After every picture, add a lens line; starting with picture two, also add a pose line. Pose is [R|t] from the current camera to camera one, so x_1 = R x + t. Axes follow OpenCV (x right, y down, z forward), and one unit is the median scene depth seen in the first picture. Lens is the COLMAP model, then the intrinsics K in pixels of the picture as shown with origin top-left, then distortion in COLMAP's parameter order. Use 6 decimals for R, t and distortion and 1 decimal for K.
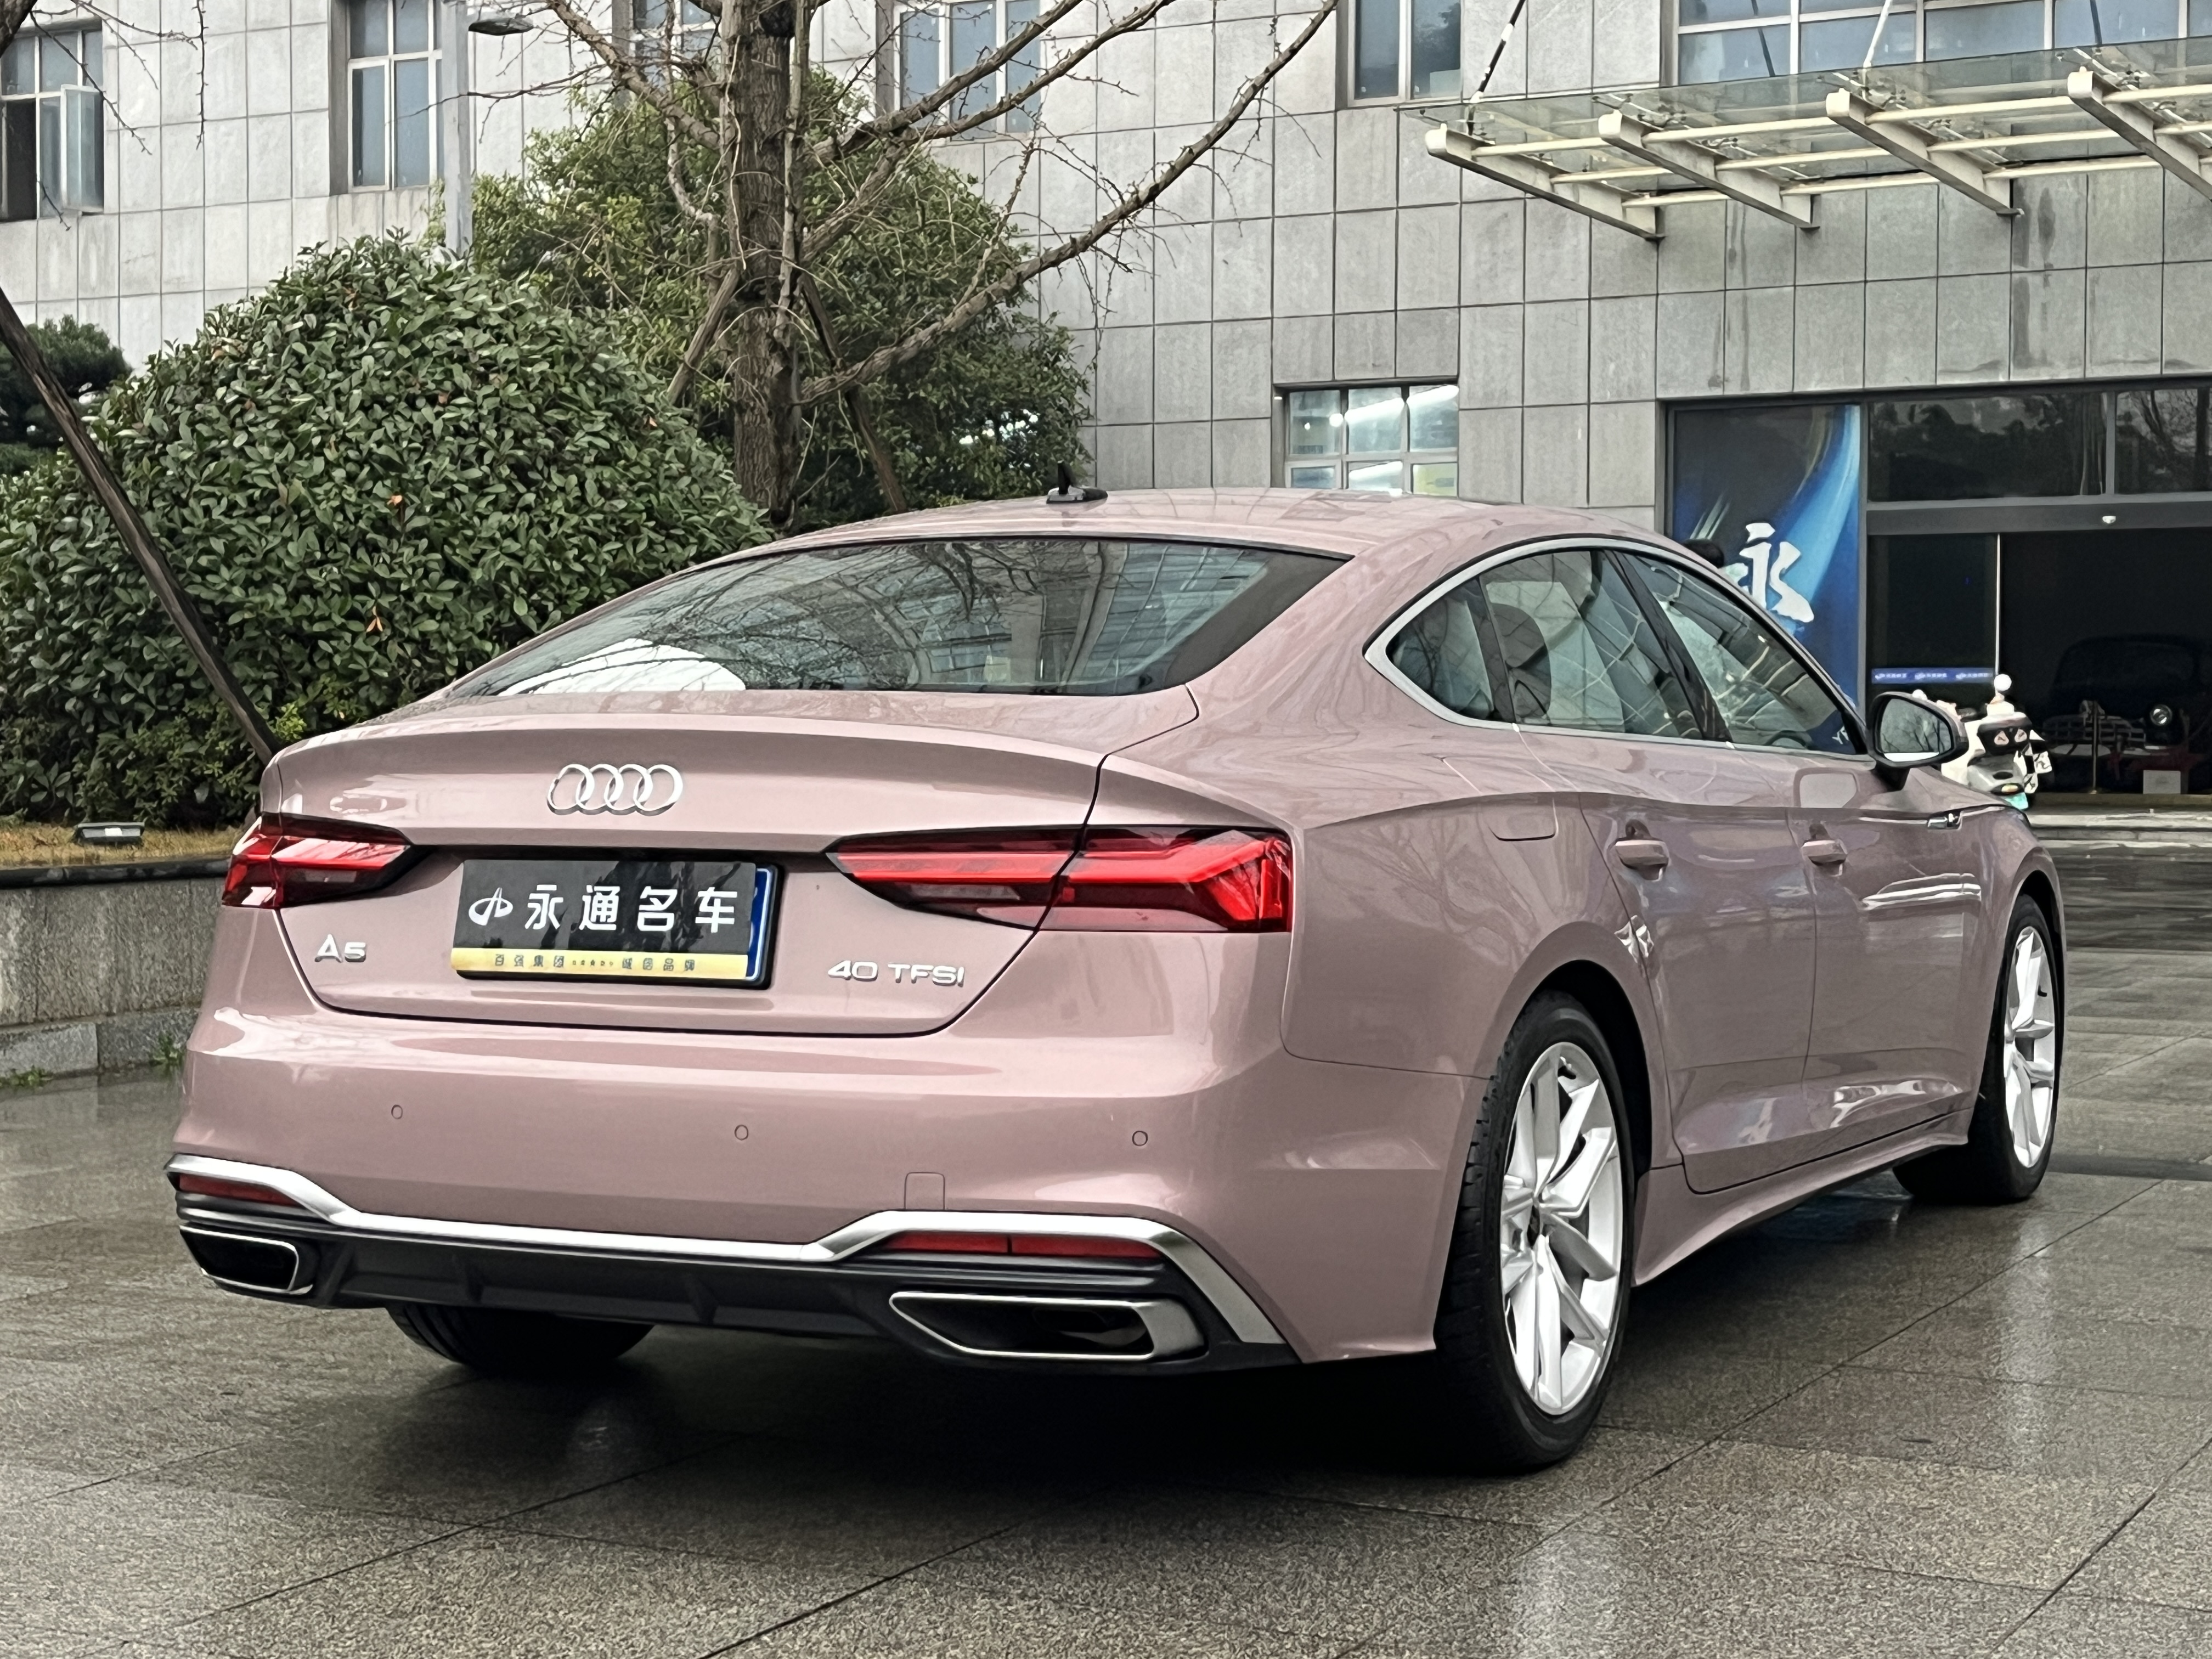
lens RADIAL K [[3447.3, 0, 1087.0], [0, 3447.3, 820.7], [0, 0, 1]] dist [0.188022, -0.704562]
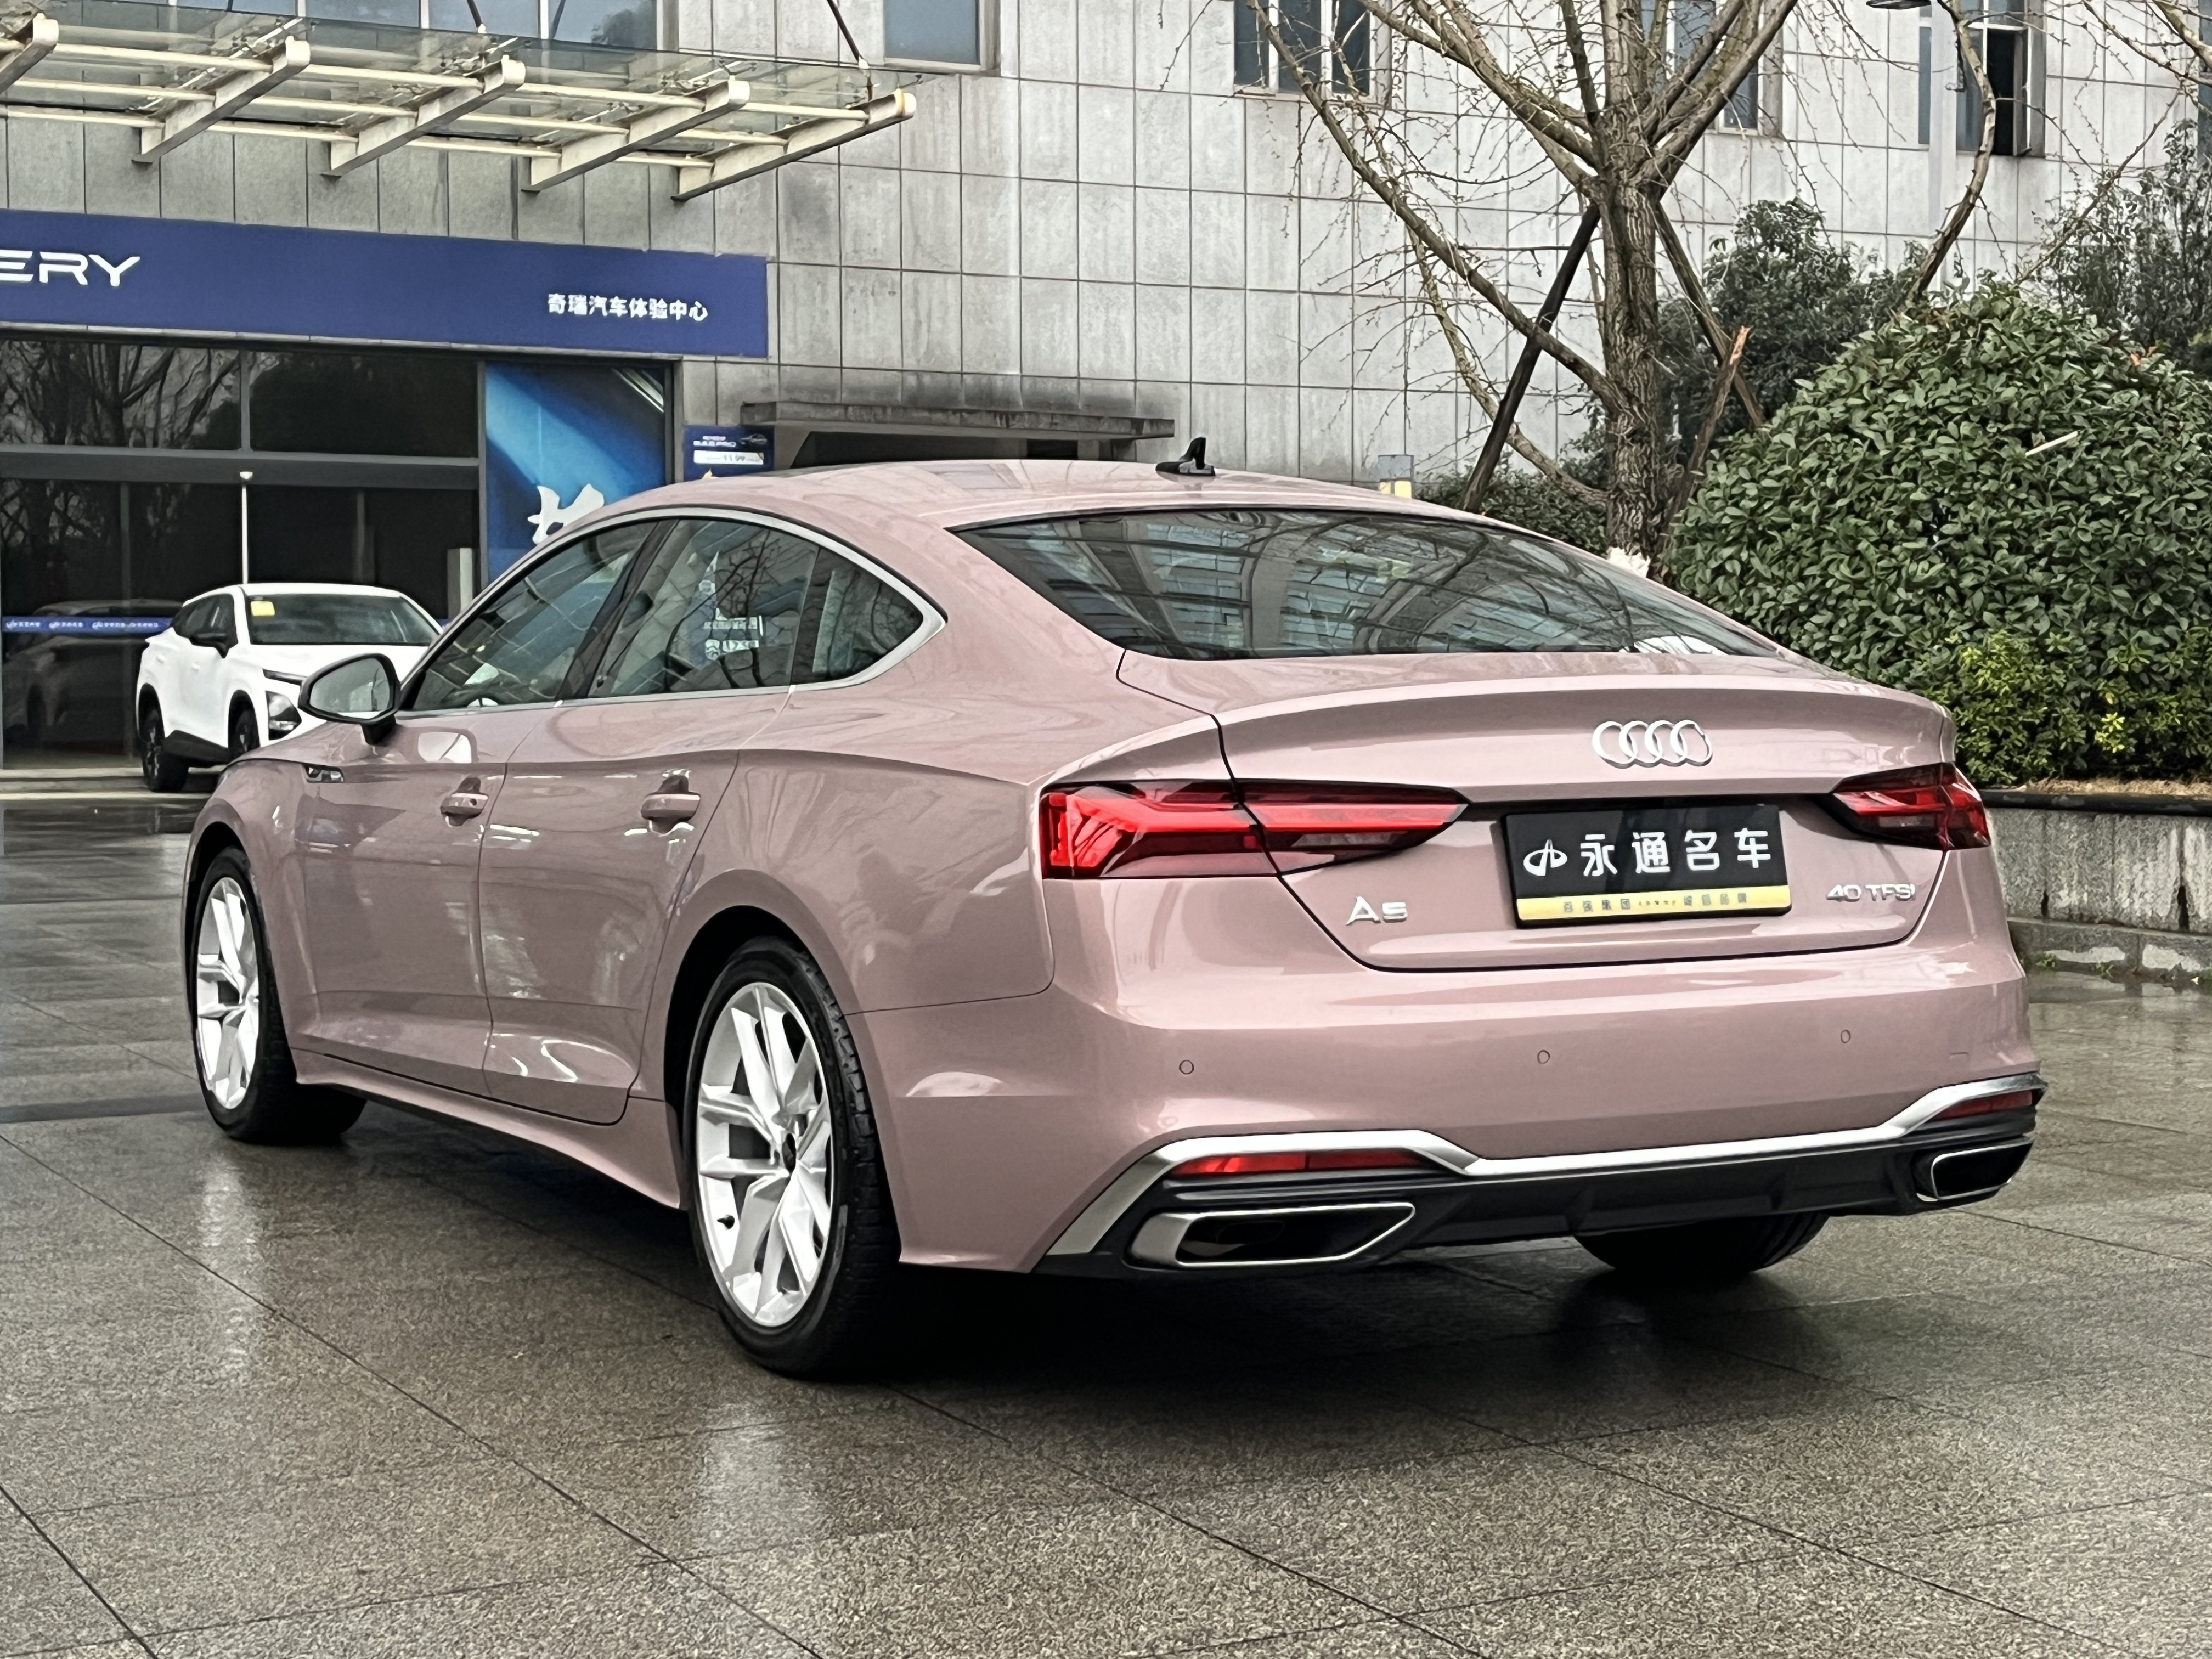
lens RADIAL K [[3504.9, 0, 1014.8], [0, 3504.9, 753.6], [0, 0, 1]] dist [0.052210, 0.229671]
pose [[0.568153, -0.023459, 0.822588, -0.414488], [0.027245, 0.999582, 0.009688, -0.007921], [-0.822472, 0.016907, 0.568555, 0.188868]]
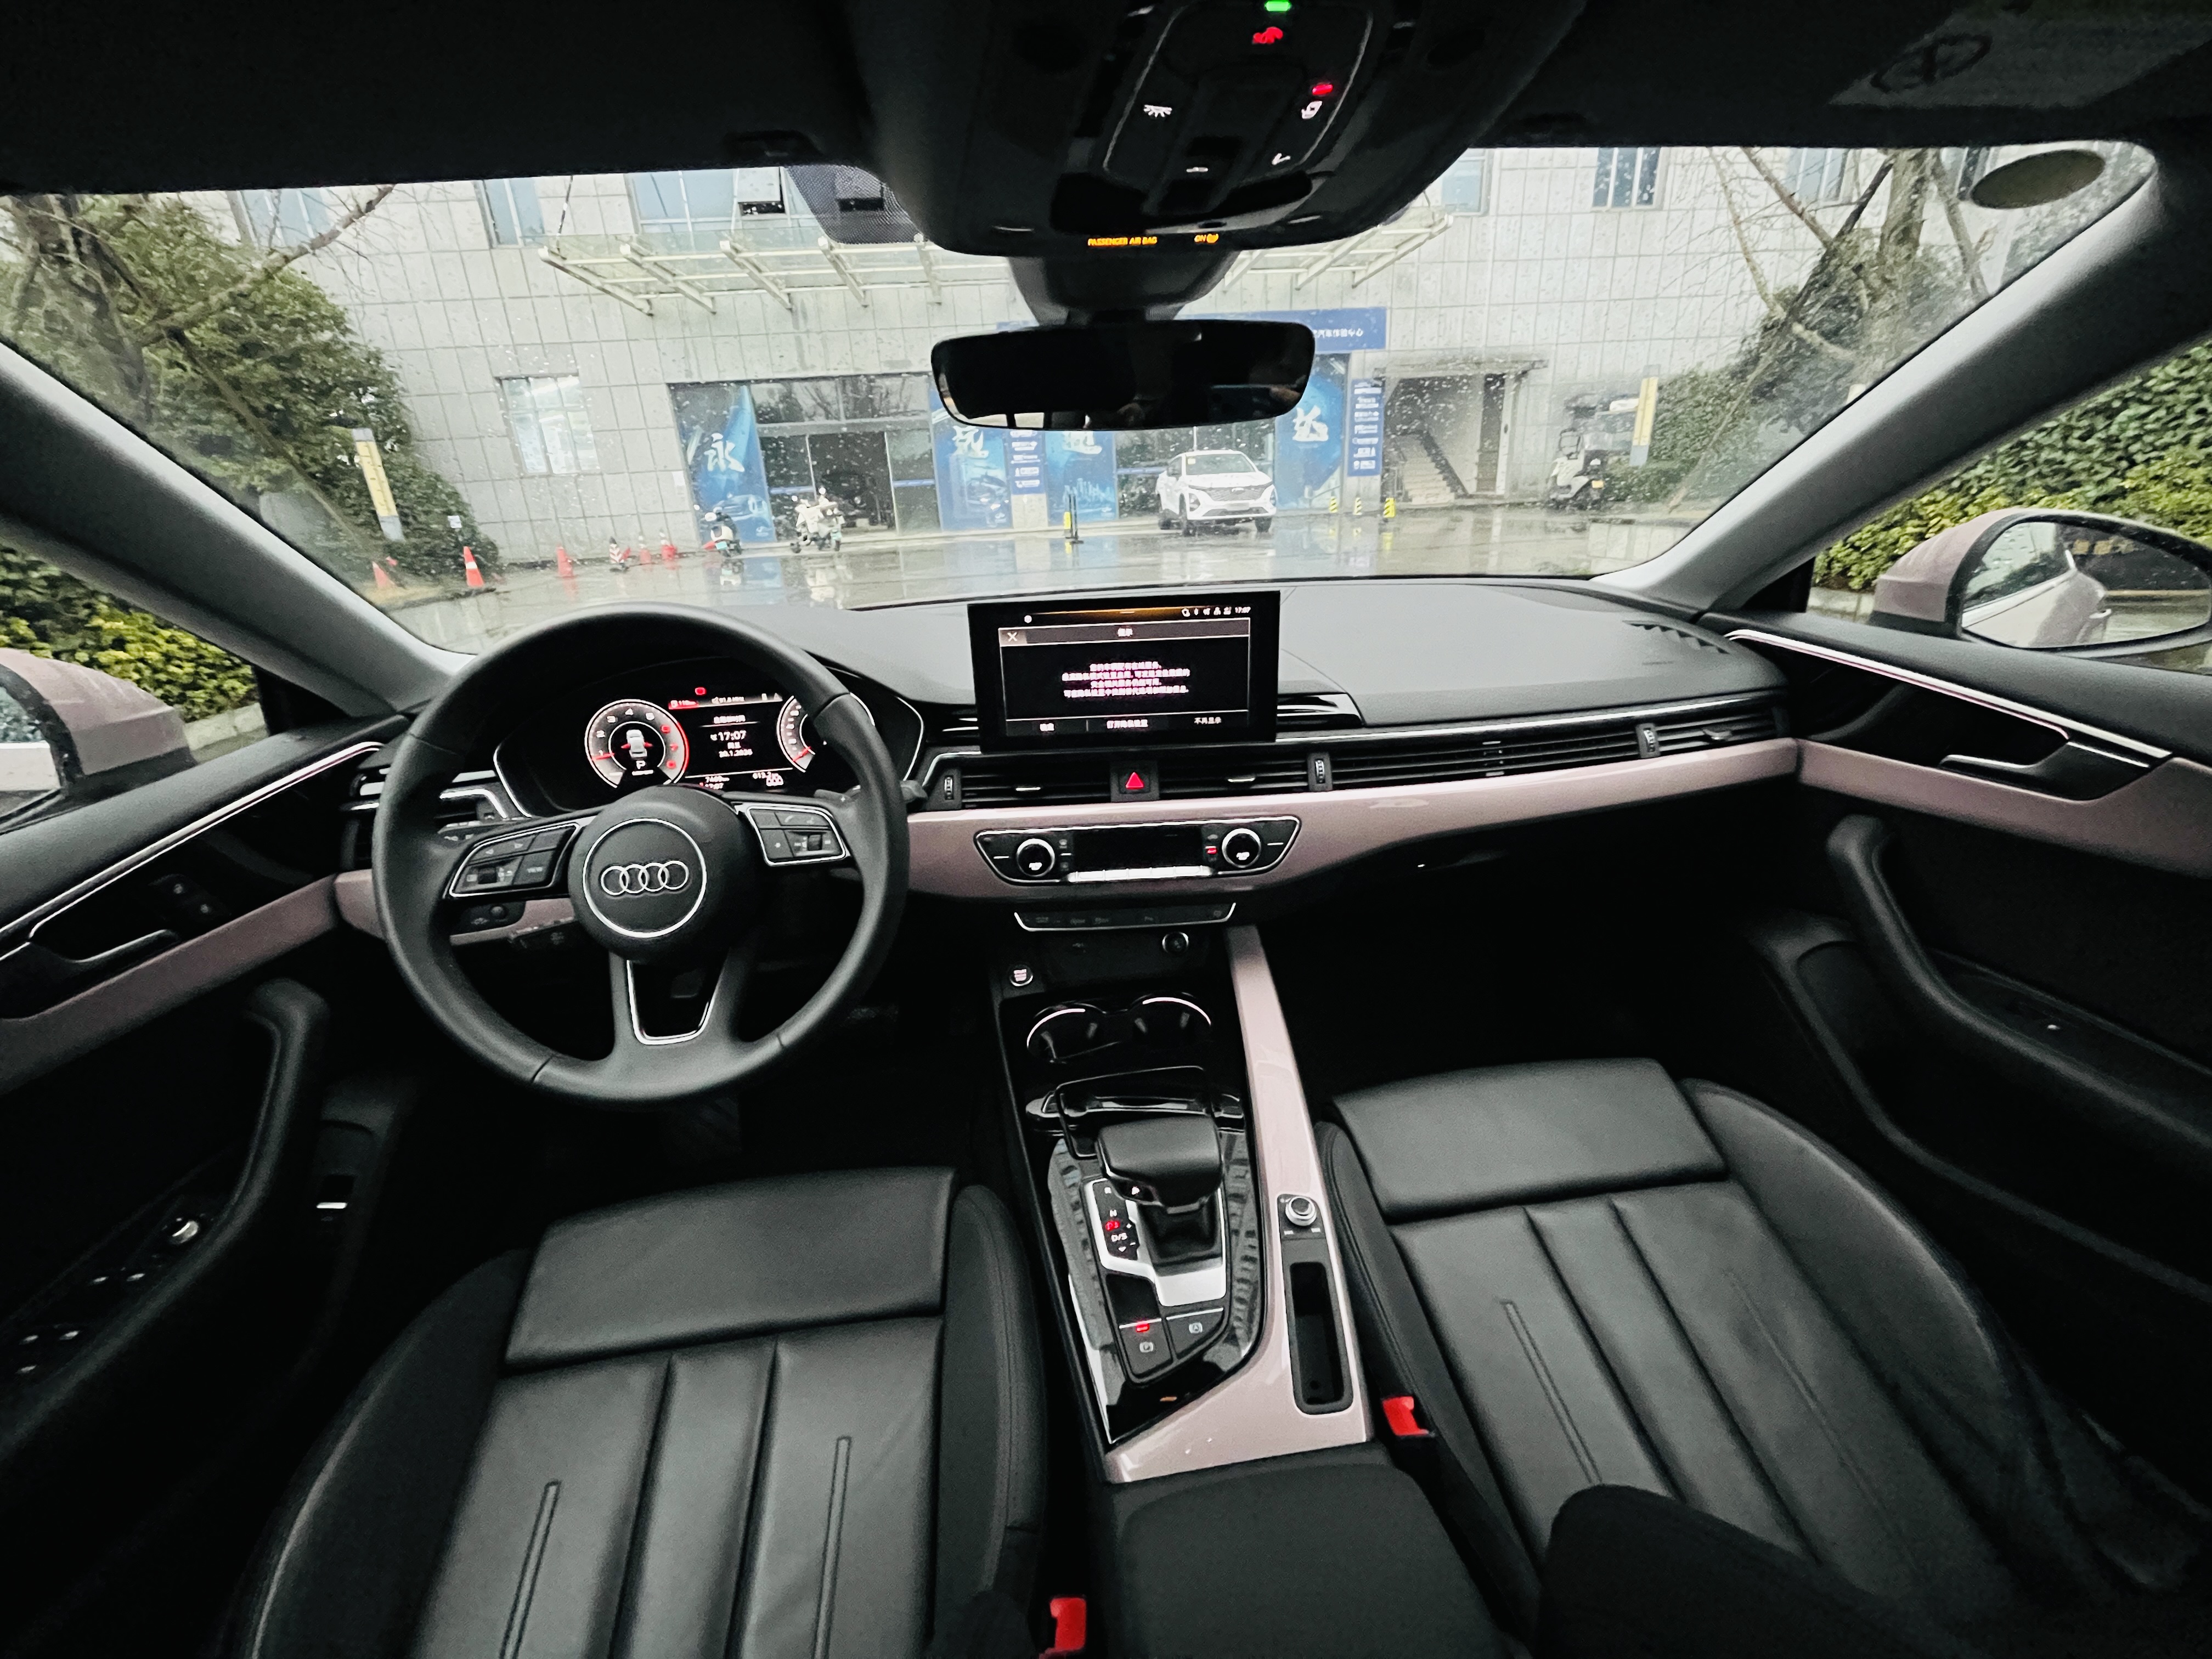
lens RADIAL K [[884.7, 0, 1104.4], [0, 884.7, 826.2], [0, 0, 1]] dist [-0.001006, -0.000115]
pose [[0.822364, -0.247931, 0.512102, 0.028738], [0.071510, 0.937965, 0.339274, -0.025530], [-0.564451, -0.242386, 0.789078, 0.506321]]
